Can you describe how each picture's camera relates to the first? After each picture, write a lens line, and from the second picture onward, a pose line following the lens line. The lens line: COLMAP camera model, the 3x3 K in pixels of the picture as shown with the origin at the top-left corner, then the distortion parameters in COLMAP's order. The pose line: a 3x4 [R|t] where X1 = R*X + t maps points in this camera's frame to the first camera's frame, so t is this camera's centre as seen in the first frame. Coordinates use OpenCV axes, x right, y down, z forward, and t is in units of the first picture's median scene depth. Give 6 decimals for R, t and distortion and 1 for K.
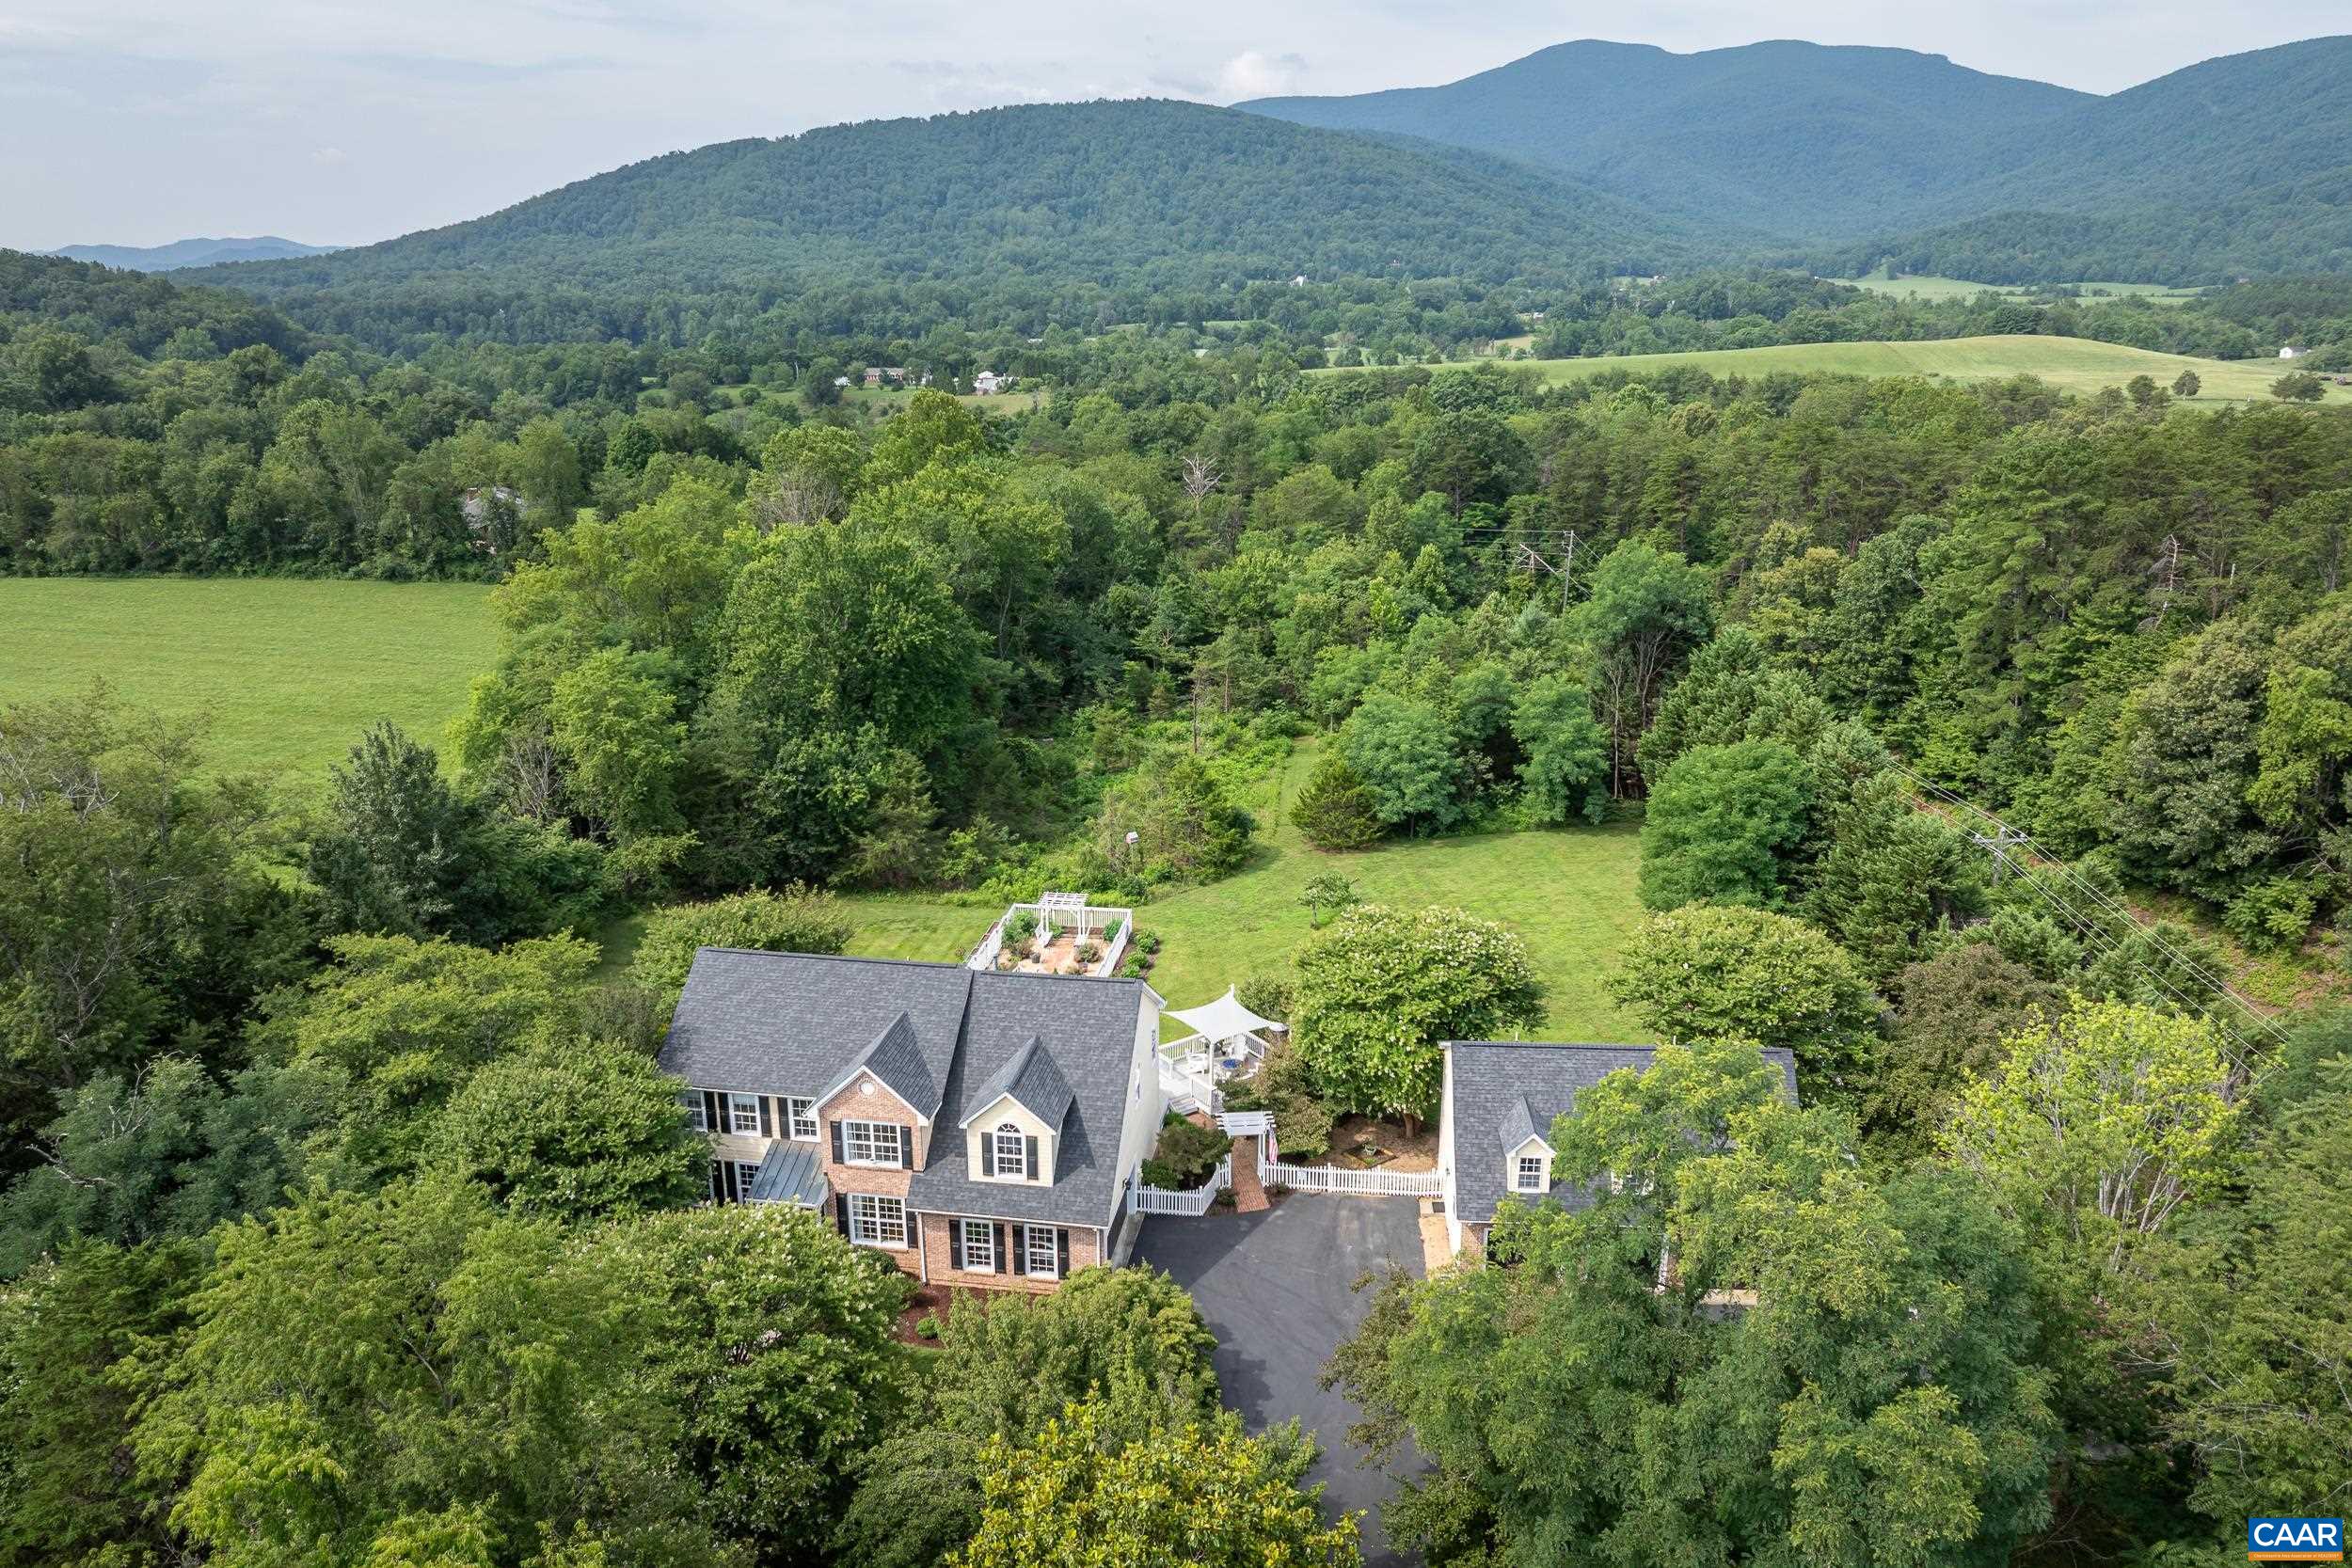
lens RADIAL K [[1674.1, 0, 1176.4], [0, 1674.1, 780.0], [0, 0, 1]] dist [-0.053293, 0.022684]
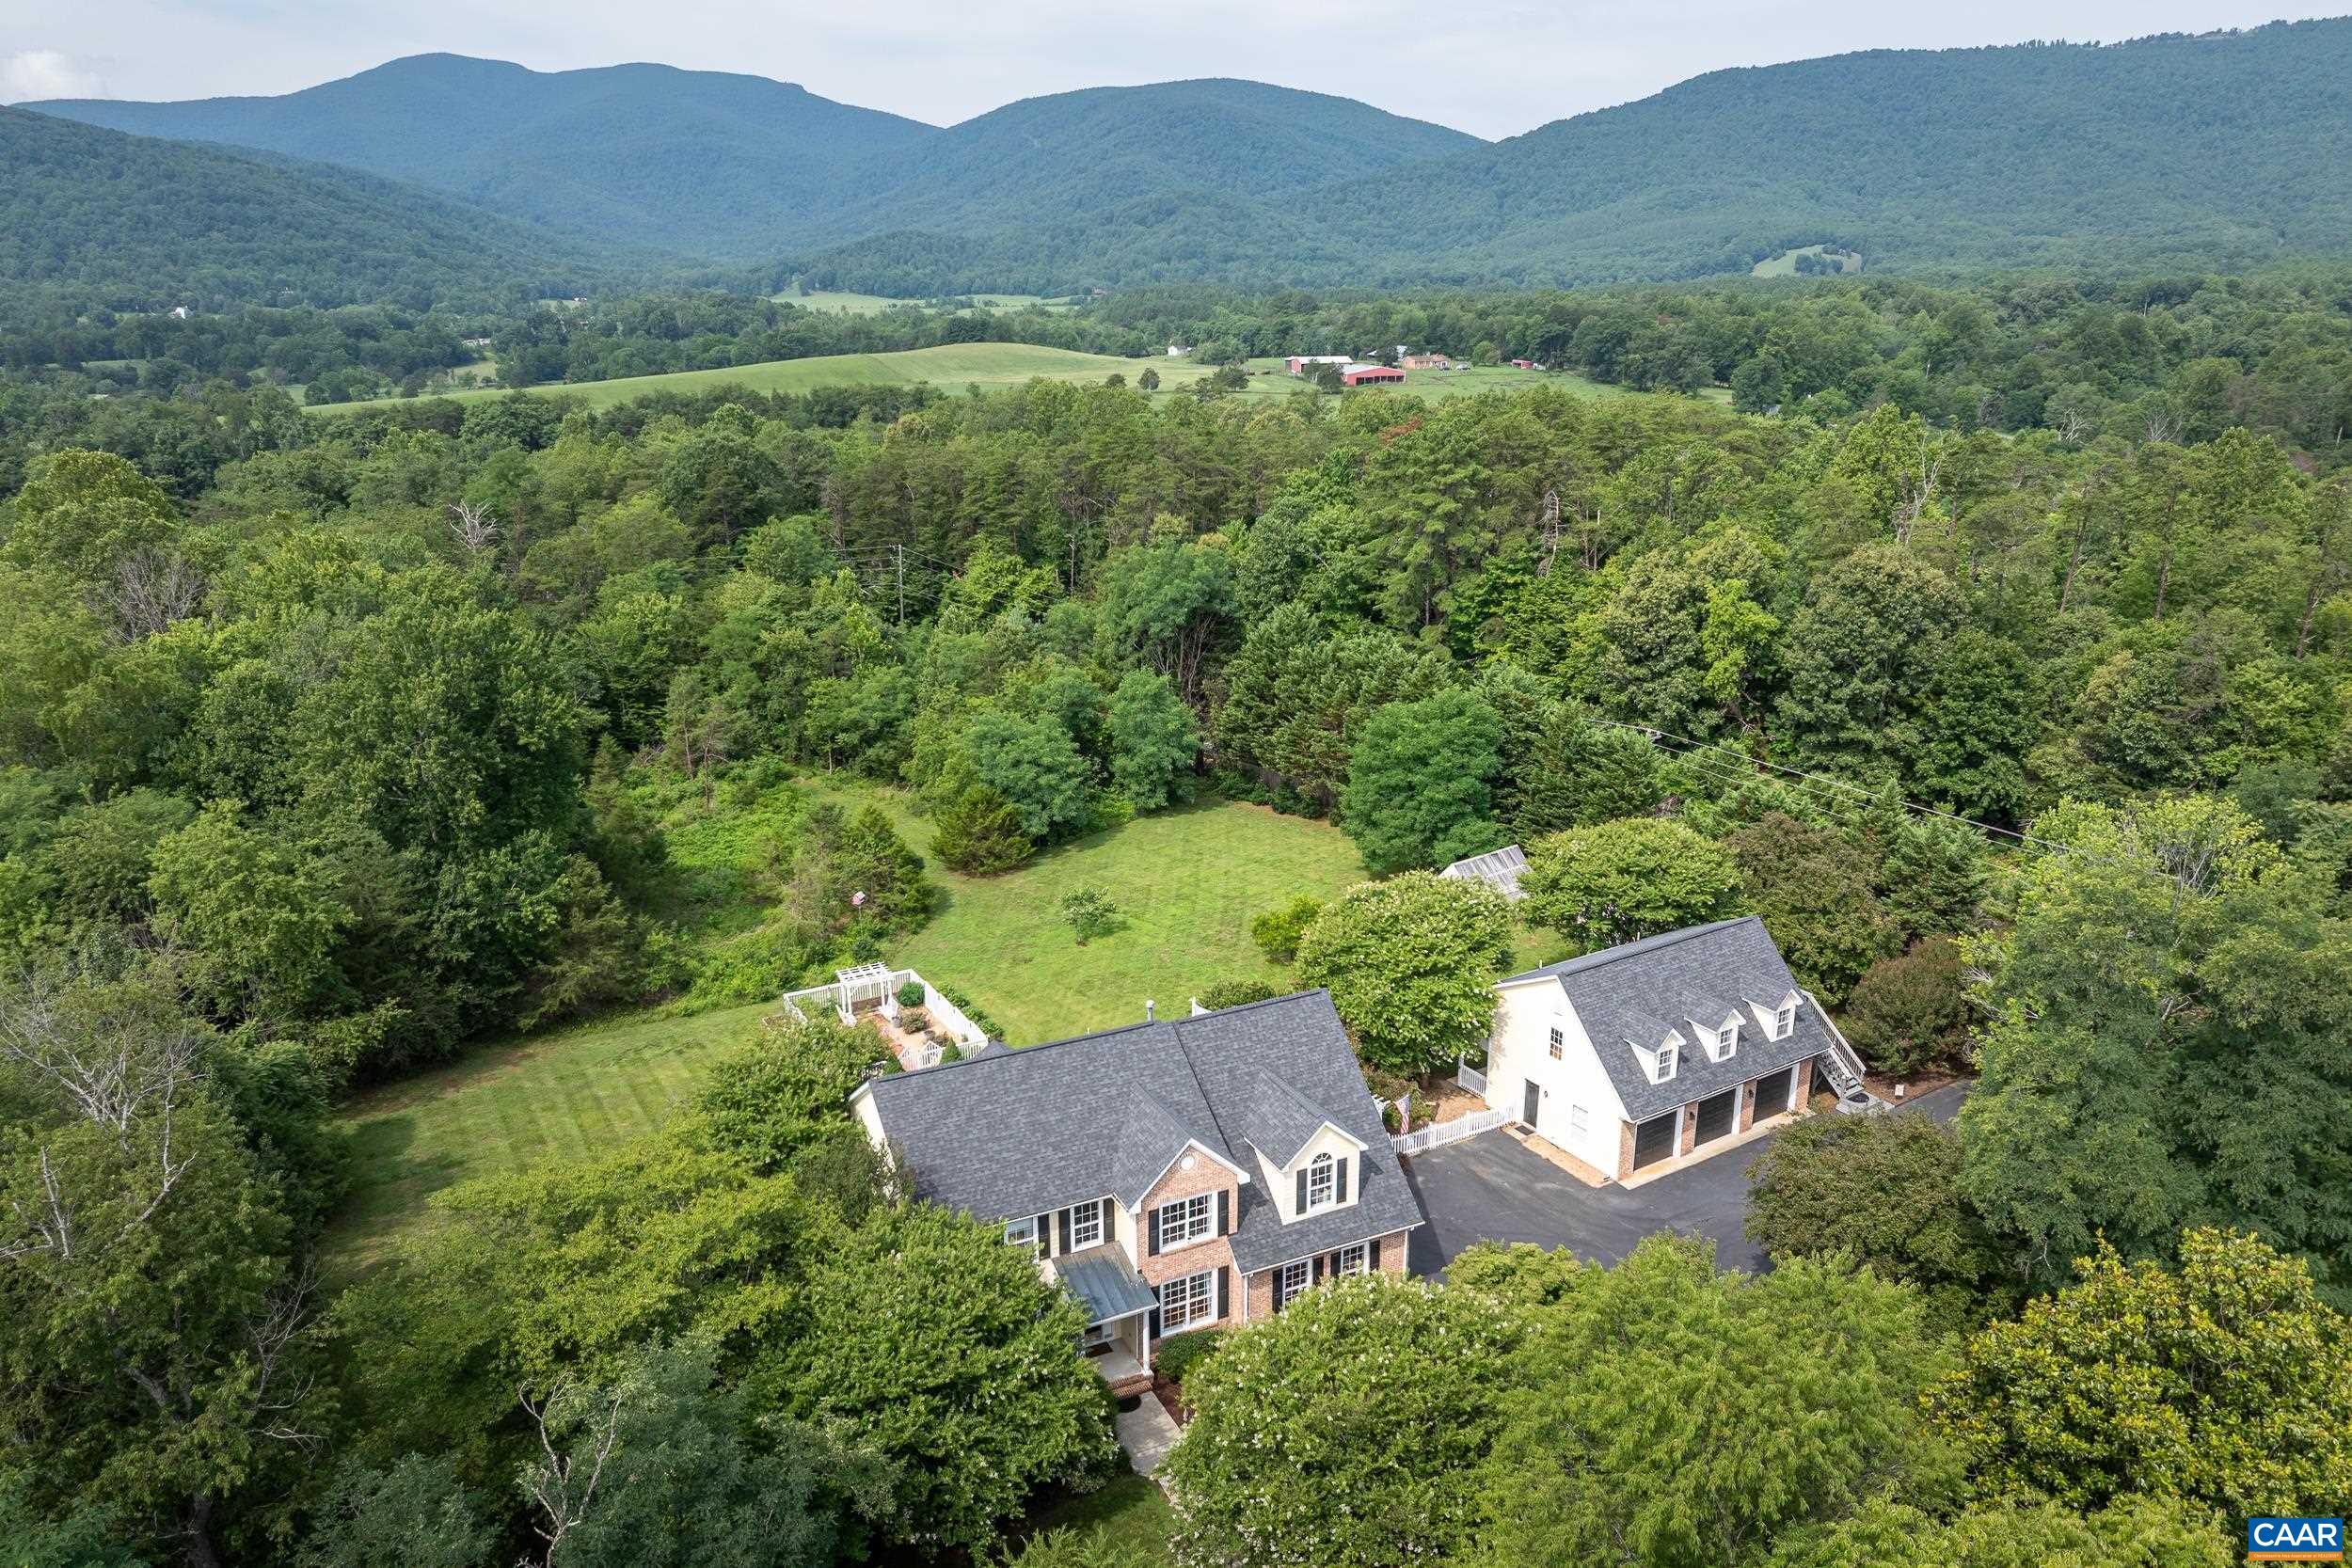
lens RADIAL K [[1674.1, 0, 1181.2], [0, 1674.1, 782.5], [0, 0, 1]] dist [-0.053293, 0.022684]
pose [[0.811557, -0.169256, 0.559221, -0.375424], [0.174879, 0.983610, 0.043914, -0.036827], [-0.557488, 0.062157, 0.827855, 0.119896]]
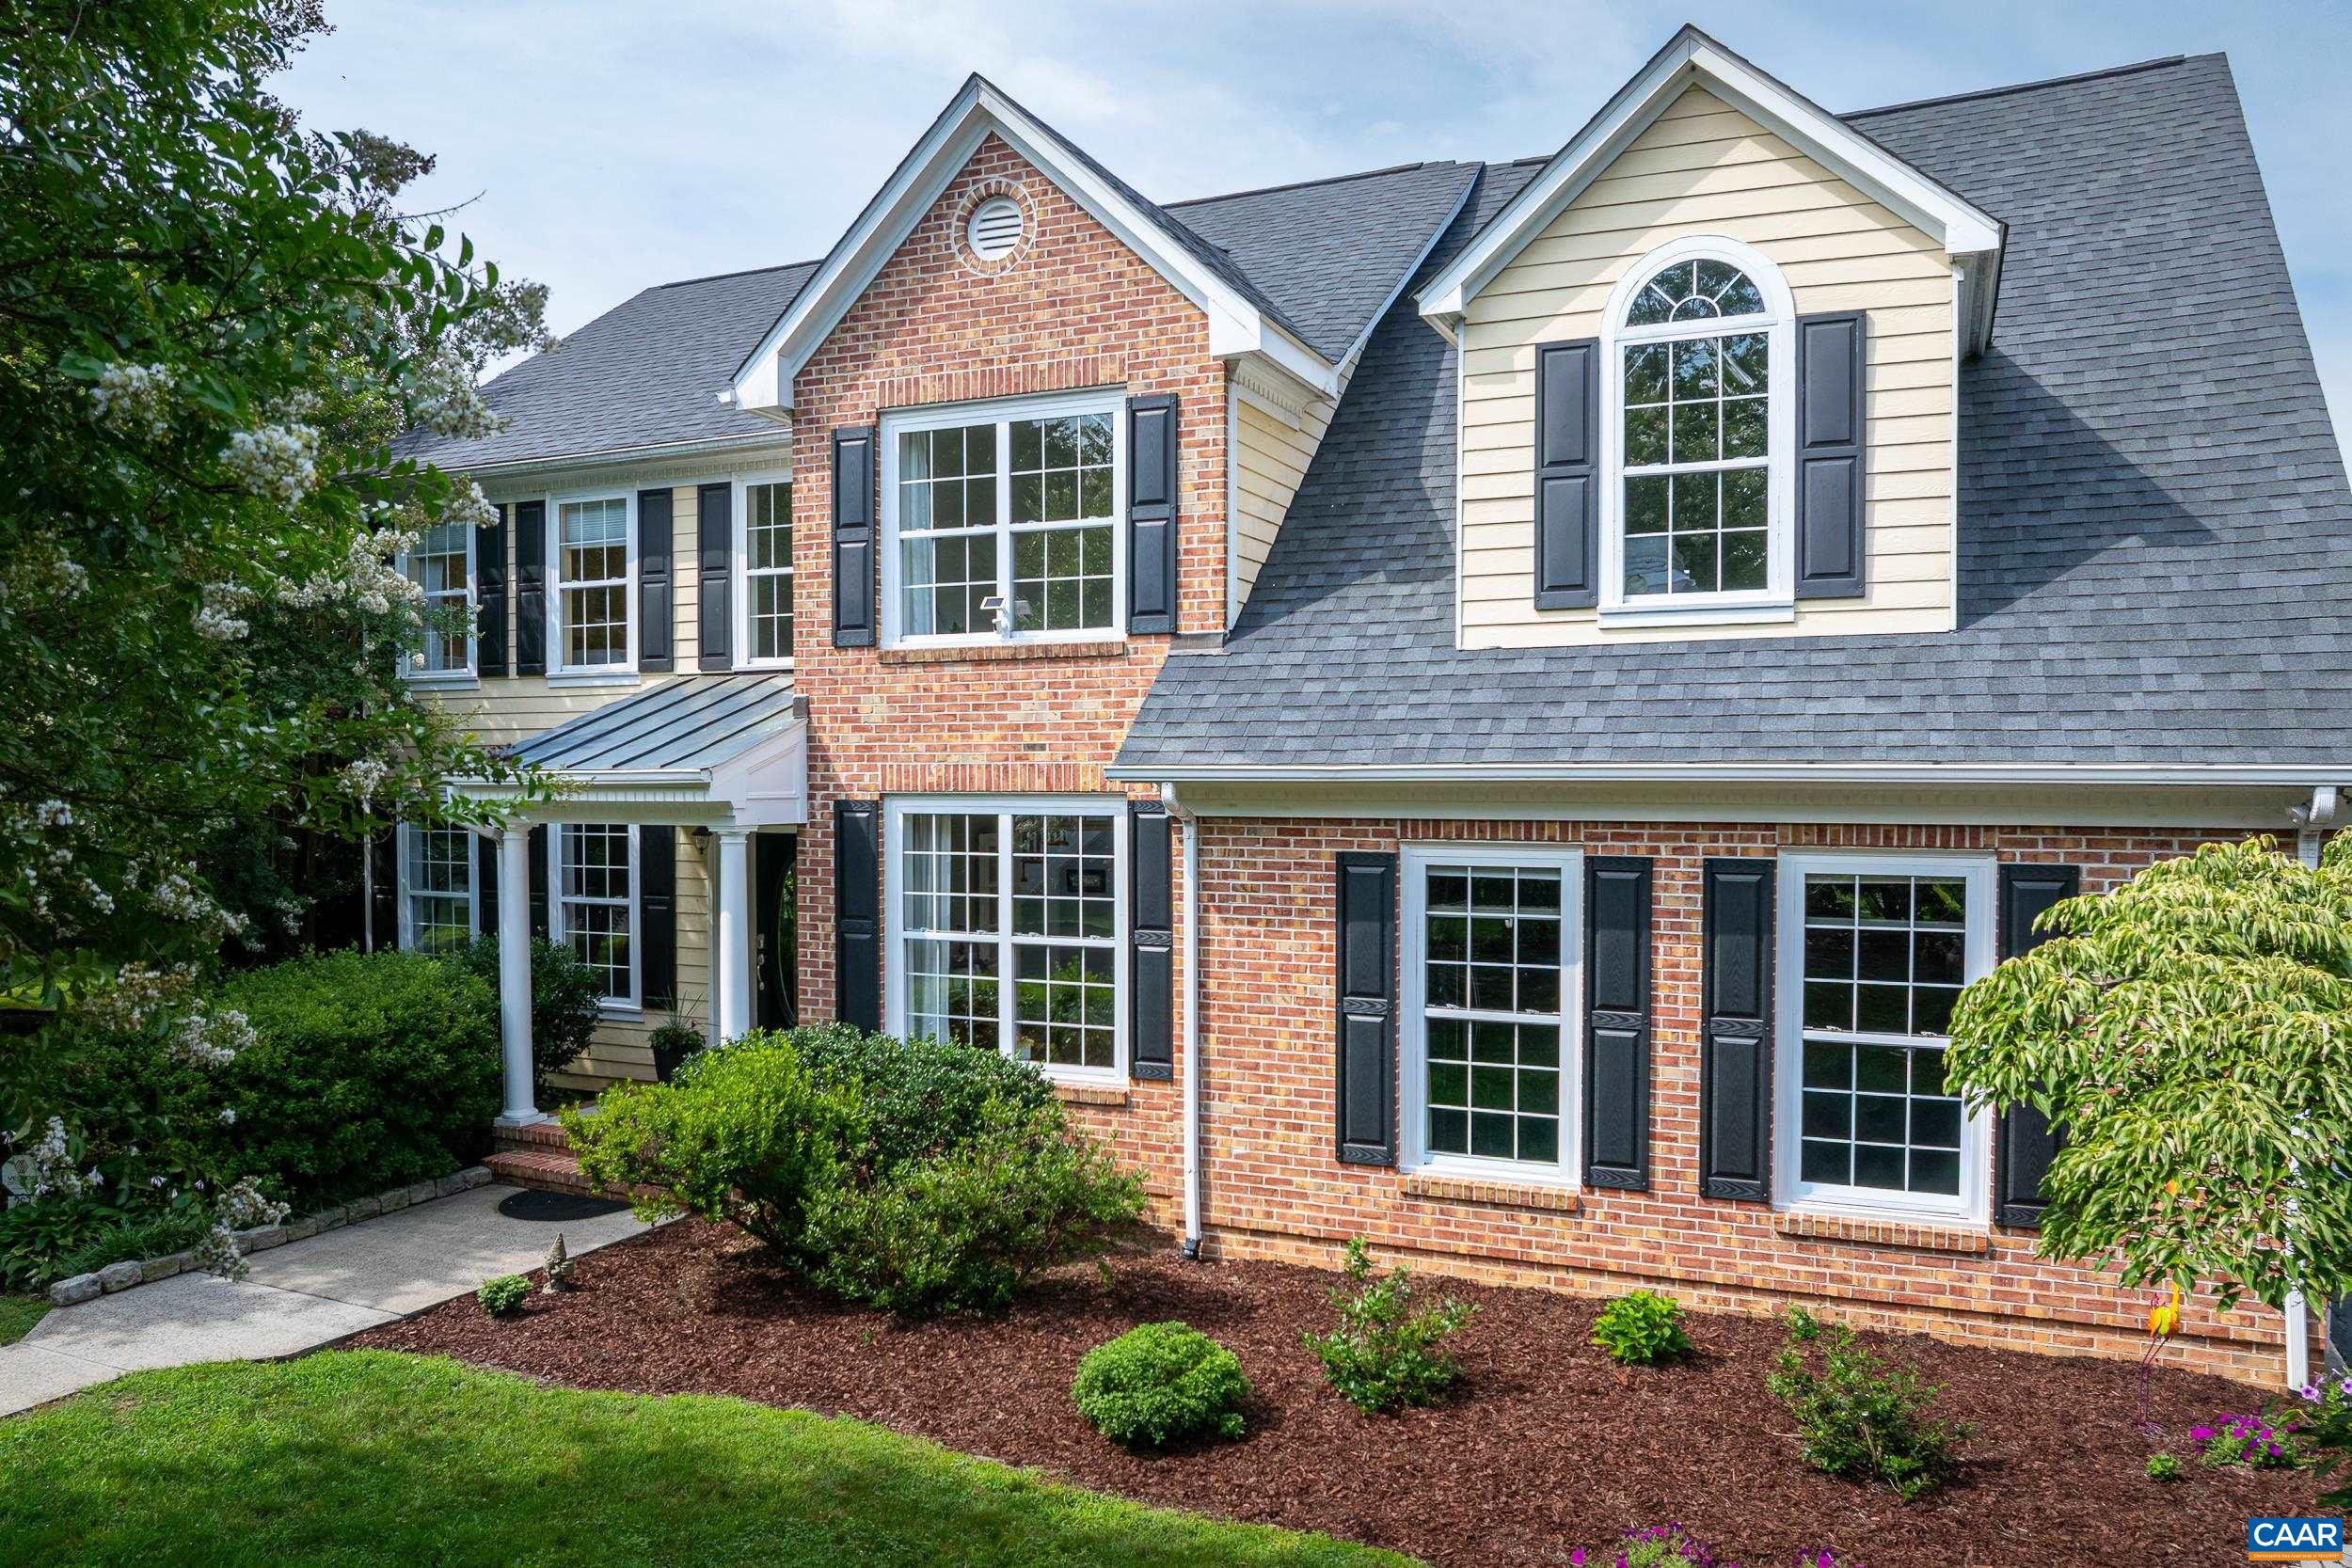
lens RADIAL K [[1674.1, 0, 1182.4], [0, 1674.1, 789.5], [0, 0, 1]] dist [-0.053293, 0.022684]
pose [[0.965617, 0.007666, -0.259856, -0.058905], [-0.082239, 0.957241, -0.277357, 0.173347], [0.246618, 0.289191, 0.924958, 0.460798]]
